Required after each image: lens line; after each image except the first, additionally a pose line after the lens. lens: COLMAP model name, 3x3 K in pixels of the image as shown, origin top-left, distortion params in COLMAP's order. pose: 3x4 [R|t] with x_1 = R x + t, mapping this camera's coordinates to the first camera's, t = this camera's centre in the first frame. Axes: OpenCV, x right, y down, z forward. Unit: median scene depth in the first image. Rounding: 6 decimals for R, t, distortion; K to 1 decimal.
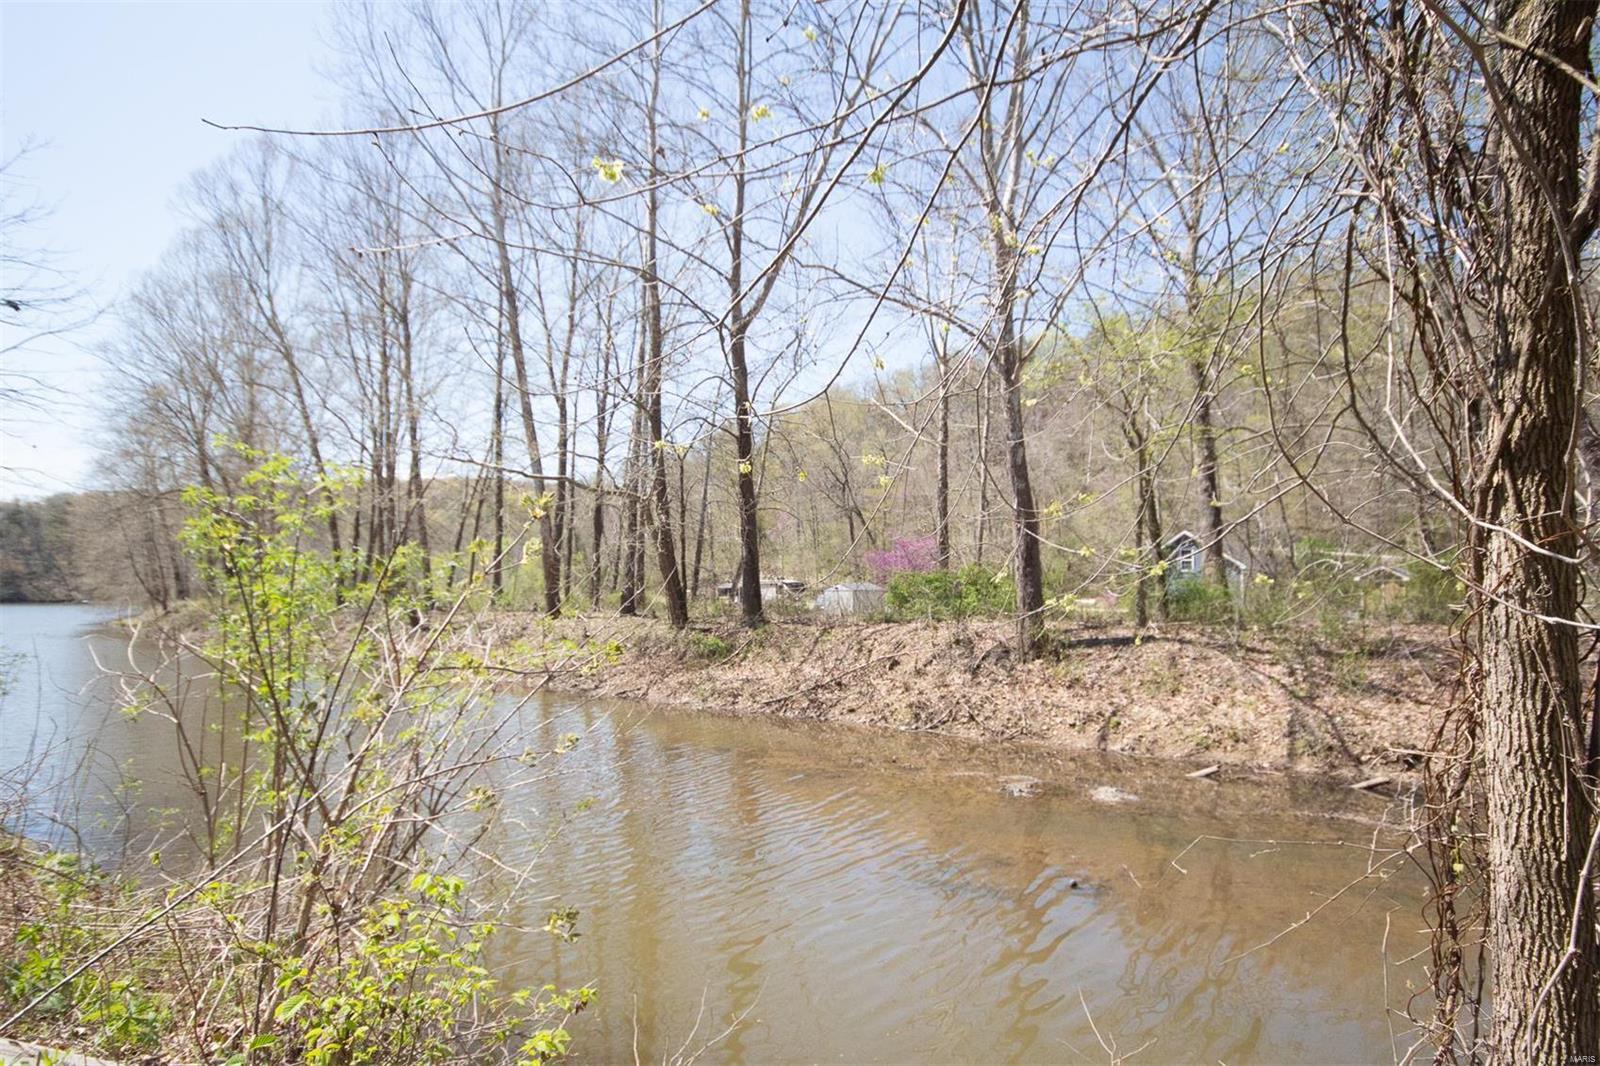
lens RADIAL K [[858.8, 0, 805.2], [0, 858.8, 547.4], [0, 0, 1]] dist [0.011604, -0.006880]
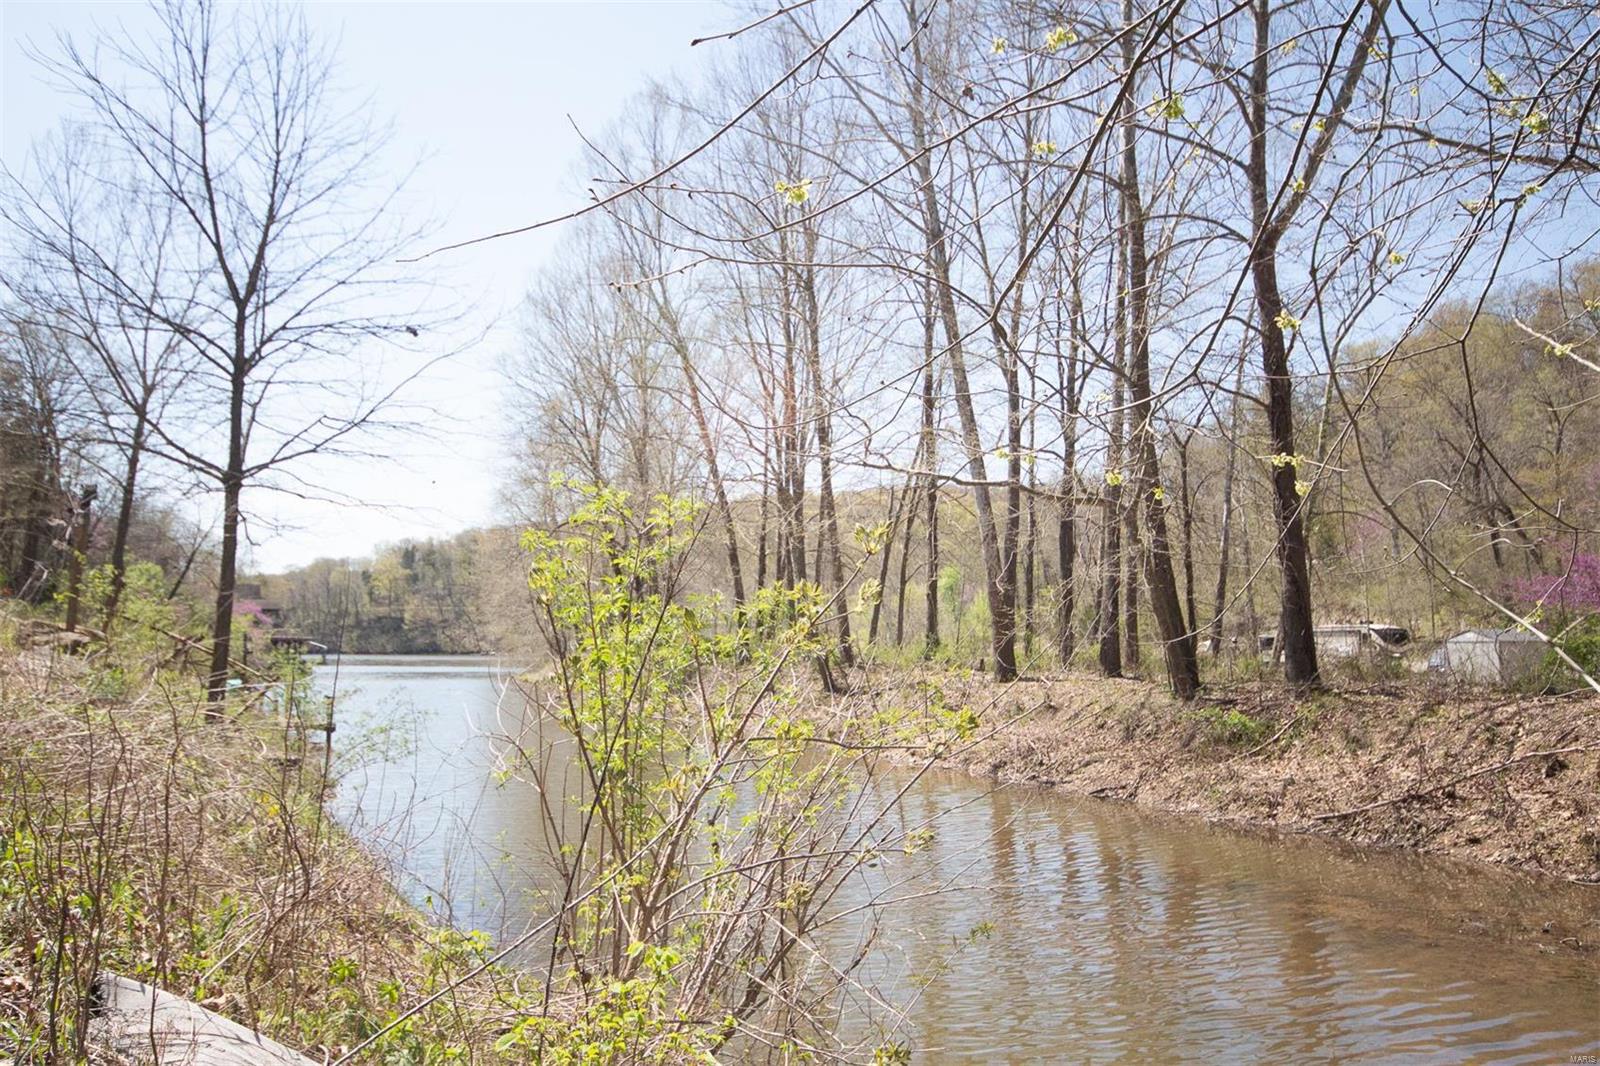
lens RADIAL K [[1256.6, 0, 799.3], [0, 1256.6, 548.3], [0, 0, 1]] dist [0.002582, 0.031288]
pose [[0.897805, -0.031512, -0.439264, 0.016623], [0.021221, 0.999374, -0.028319, -0.000958], [0.439881, 0.016104, 0.897912, -0.009177]]
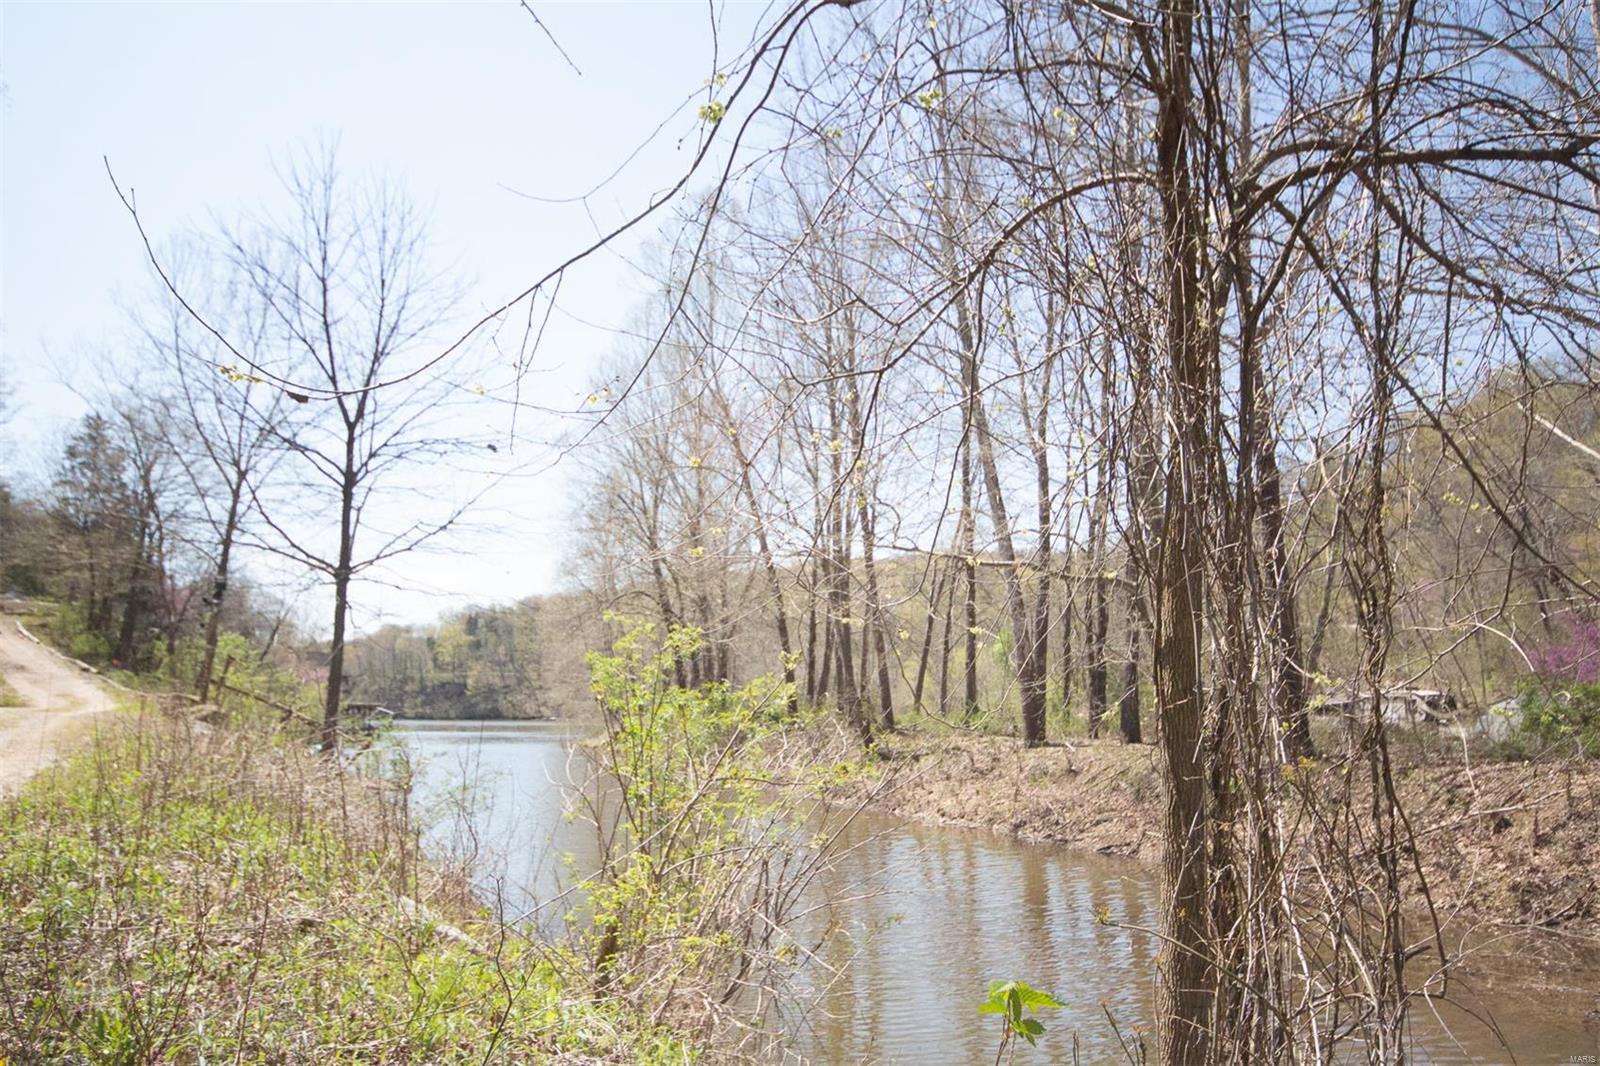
lens RADIAL K [[1256.6, 0, 797.2], [0, 1256.6, 554.2], [0, 0, 1]] dist [0.002582, 0.031288]
pose [[0.875437, -0.057568, -0.479892, 0.078781], [0.023847, 0.996817, -0.076076, -0.007802], [0.482744, 0.055155, 0.874023, -0.088332]]
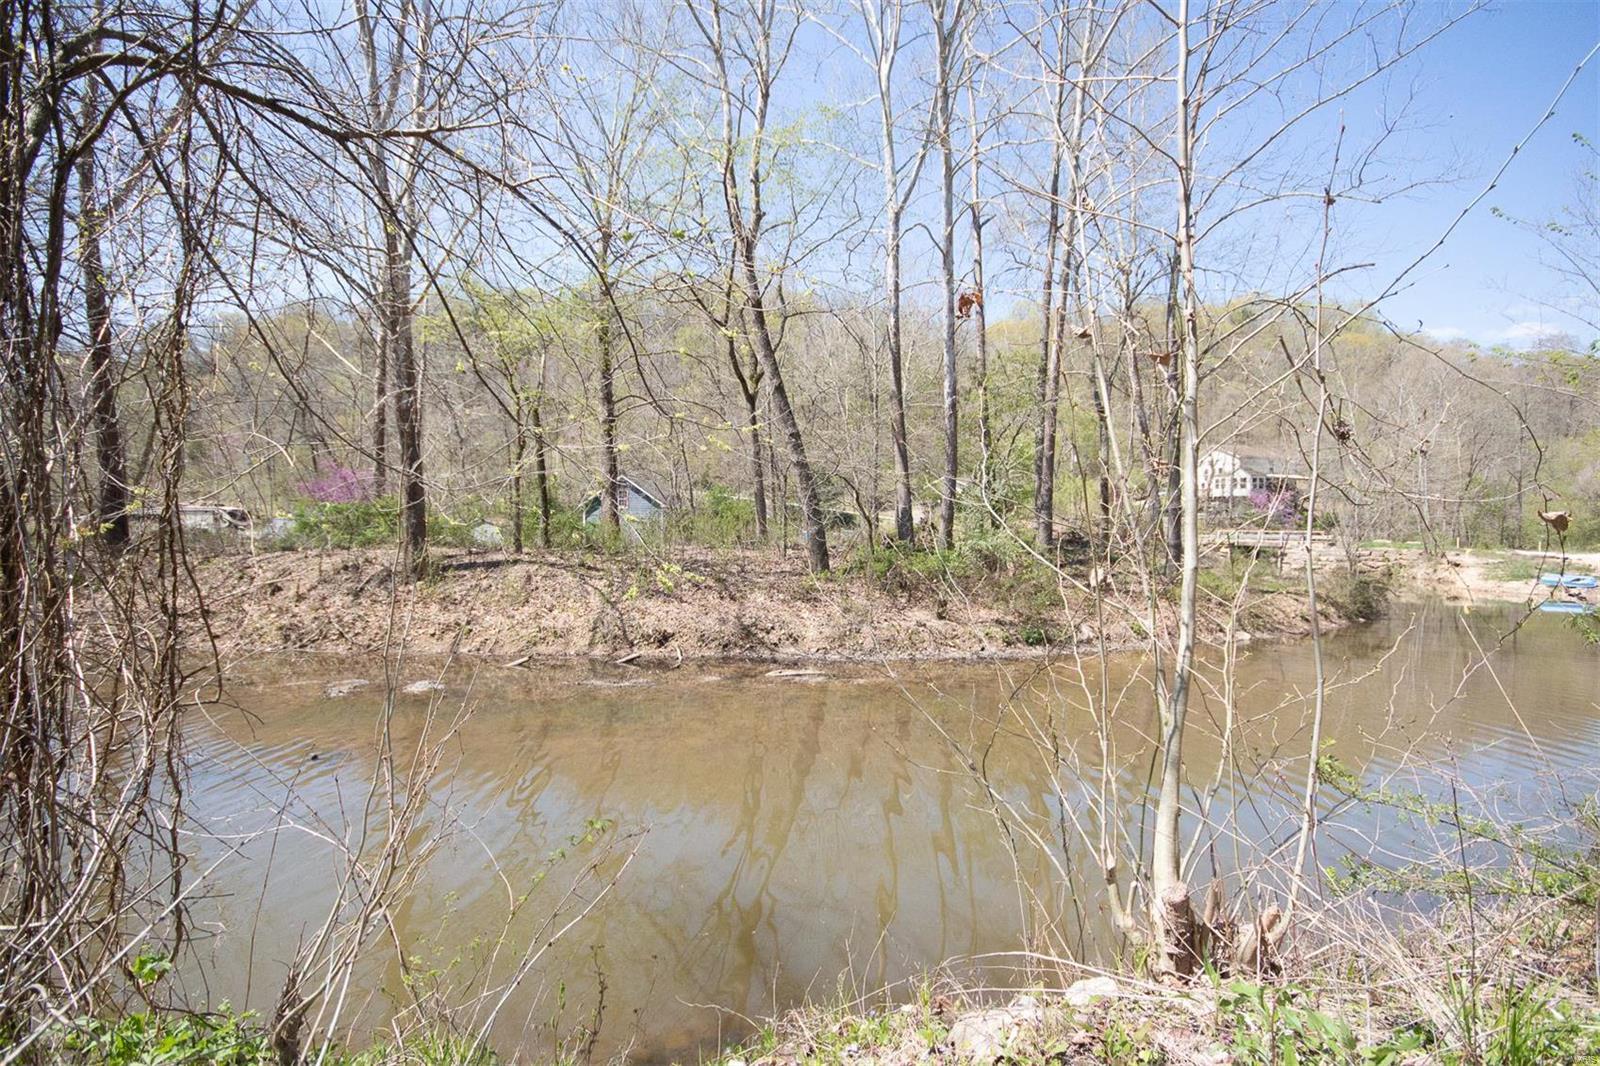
lens RADIAL K [[751.6, 0, 804.6], [0, 751.6, 540.7], [0, 0, 1]] dist [0.000222, -0.001222]
pose [[0.820605, 0.000032, 0.571495, 0.080154], [-0.042151, 0.997280, 0.060468, -0.004460], [-0.569939, -0.073710, 0.818374, -0.078341]]
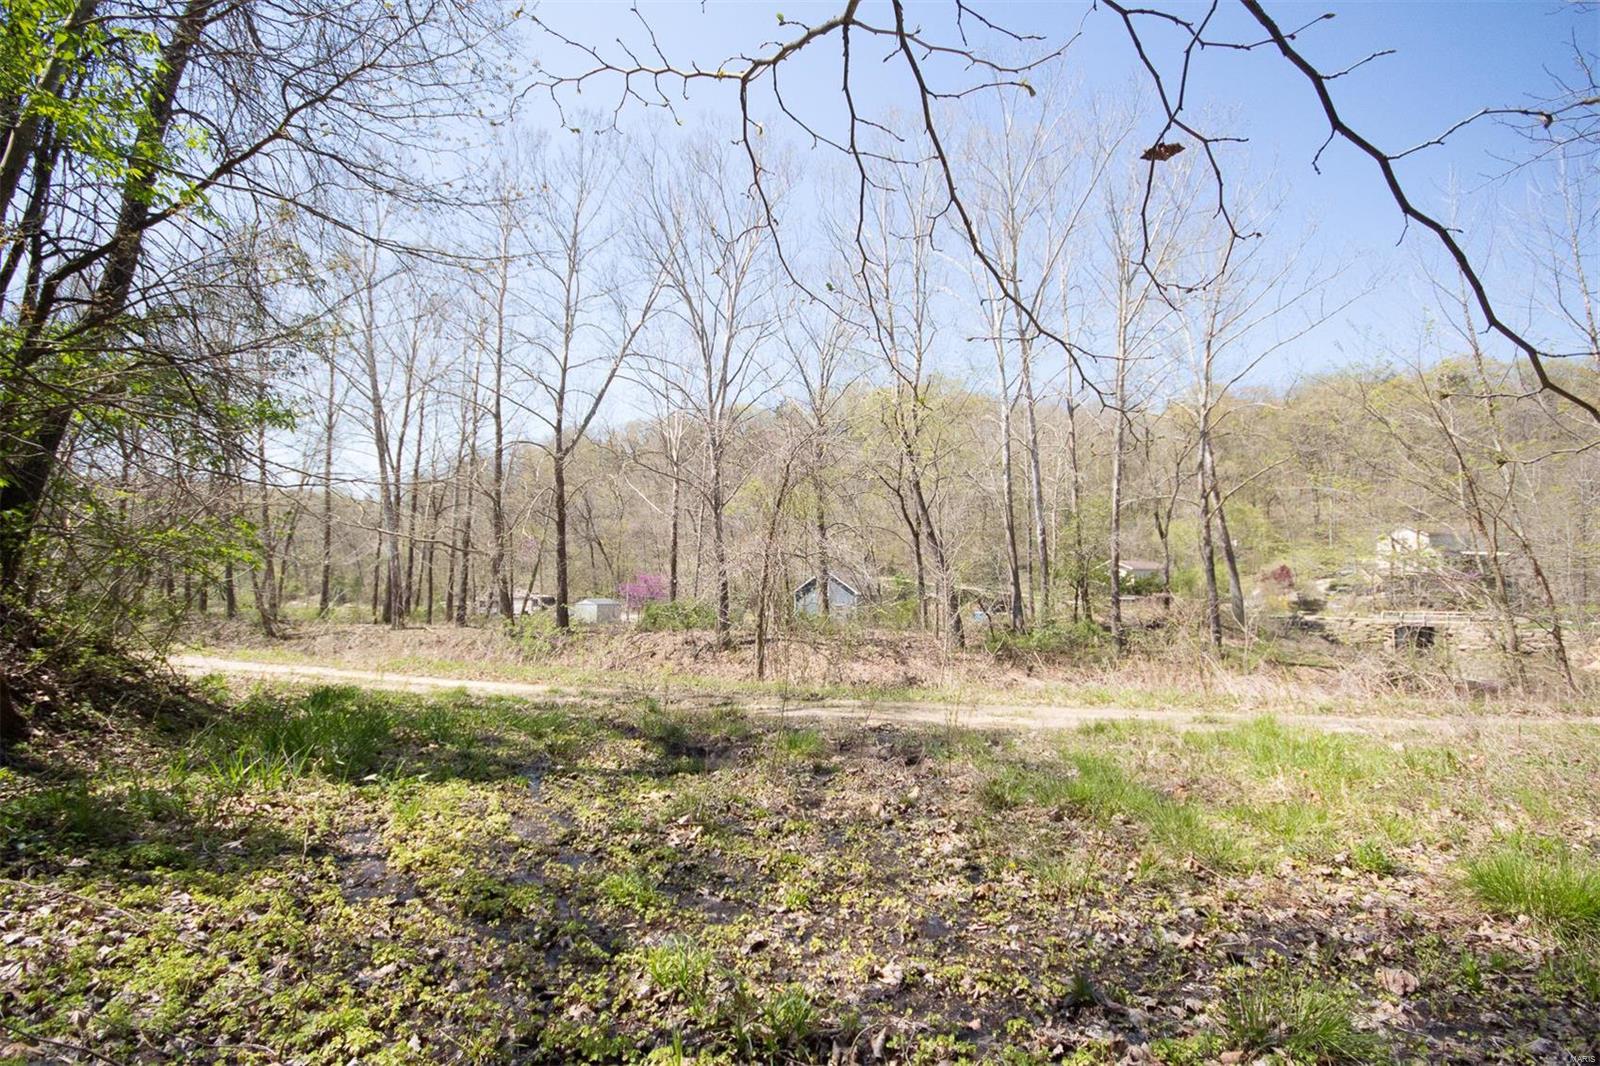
lens RADIAL K [[751.6, 0, 801.3], [0, 751.6, 536.5], [0, 0, 1]] dist [0.000222, -0.001222]
pose [[0.937666, 0.035371, 0.345733, -0.129112], [-0.025620, 0.999136, -0.032733, -0.058443], [-0.346592, 0.021834, 0.937762, -0.506057]]
